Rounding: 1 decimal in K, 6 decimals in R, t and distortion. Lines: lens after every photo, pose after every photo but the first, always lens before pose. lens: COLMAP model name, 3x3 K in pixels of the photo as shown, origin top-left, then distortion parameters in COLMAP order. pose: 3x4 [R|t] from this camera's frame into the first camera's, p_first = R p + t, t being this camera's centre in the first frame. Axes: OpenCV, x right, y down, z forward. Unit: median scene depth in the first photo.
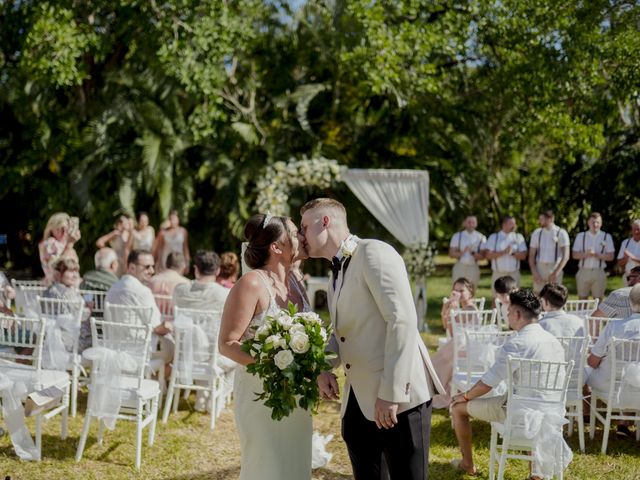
lens RADIAL K [[489.1, 0, 324.1], [0, 489.1, 235.7], [0, 0, 1]] dist [-0.047138, 0.021420]
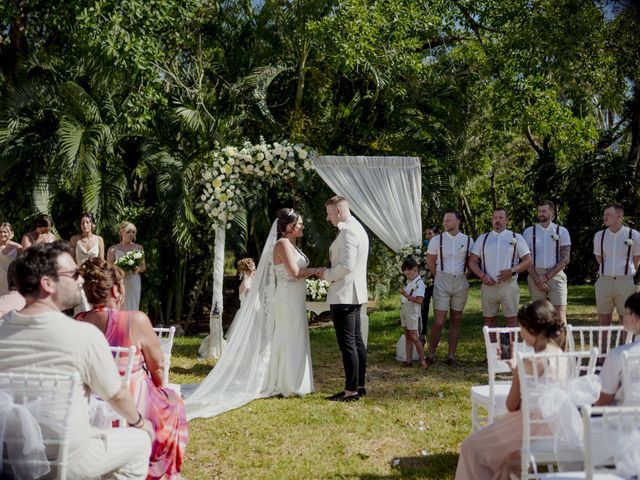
lens RADIAL K [[489.1, 0, 320.4], [0, 489.1, 235.9], [0, 0, 1]] dist [-0.047138, 0.021420]
pose [[0.997878, -0.015128, 0.063323, 0.000794], [0.017006, 0.999429, -0.029214, 0.015604], [-0.062845, 0.030229, 0.997565, 0.212256]]
